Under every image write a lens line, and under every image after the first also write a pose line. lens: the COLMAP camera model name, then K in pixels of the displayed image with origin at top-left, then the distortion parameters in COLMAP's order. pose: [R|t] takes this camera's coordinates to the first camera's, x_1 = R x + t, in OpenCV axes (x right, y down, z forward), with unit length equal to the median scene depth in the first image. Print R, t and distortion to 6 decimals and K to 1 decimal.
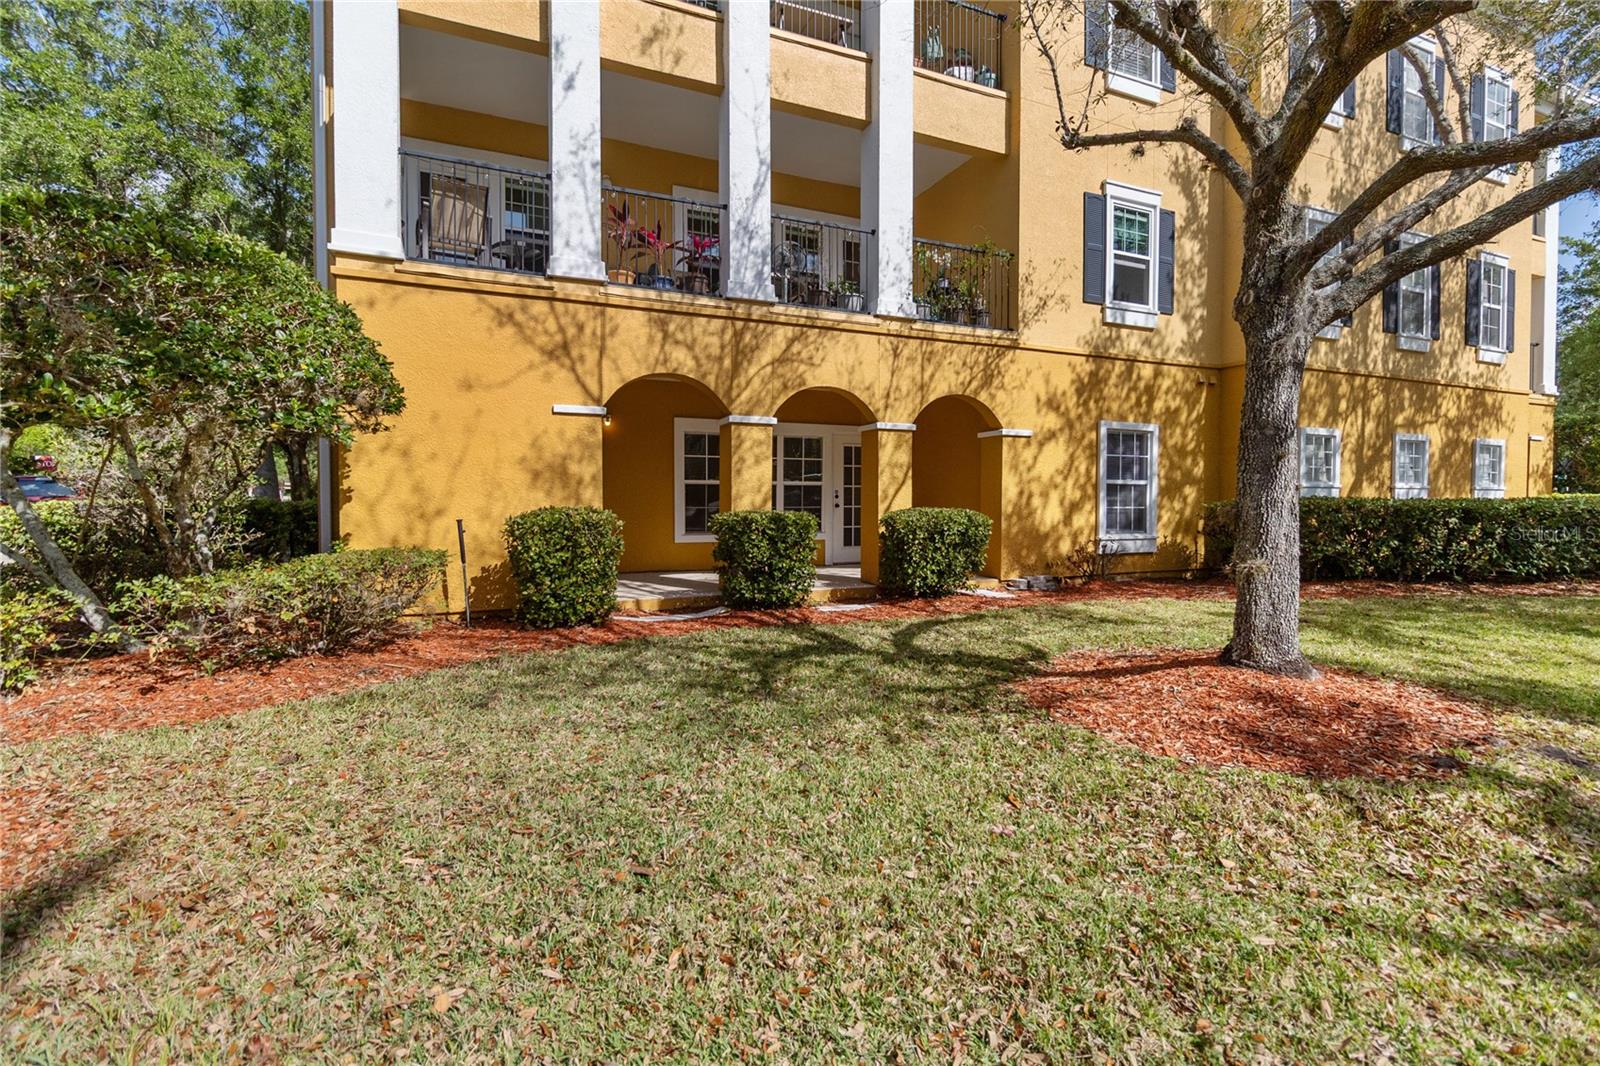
lens RADIAL K [[742.6, 0, 798.3], [0, 742.6, 512.7], [0, 0, 1]] dist [0.000781, 0.000336]
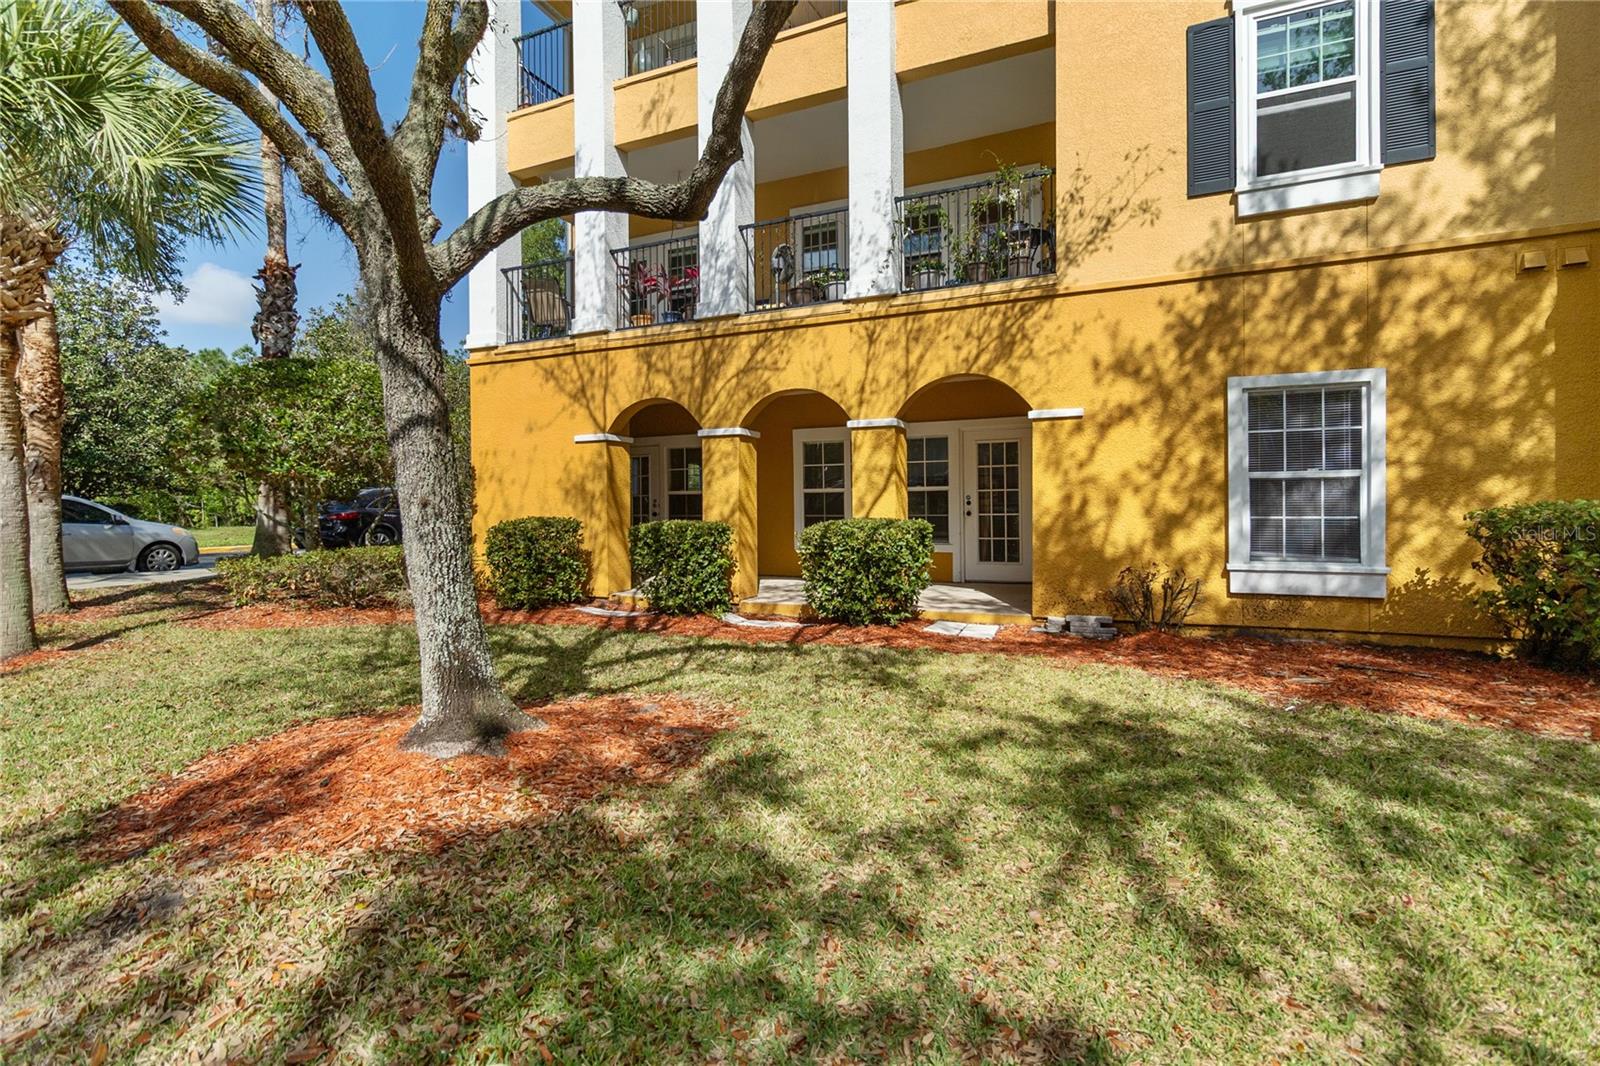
lens RADIAL K [[742.6, 0, 798.3], [0, 742.6, 512.7], [0, 0, 1]] dist [0.000781, 0.000336]
pose [[0.667700, 0.000816, -0.744430, 0.681184], [-0.001260, 0.999999, -0.000035, -0.012402], [0.744429, 0.000962, 0.667701, 0.343058]]
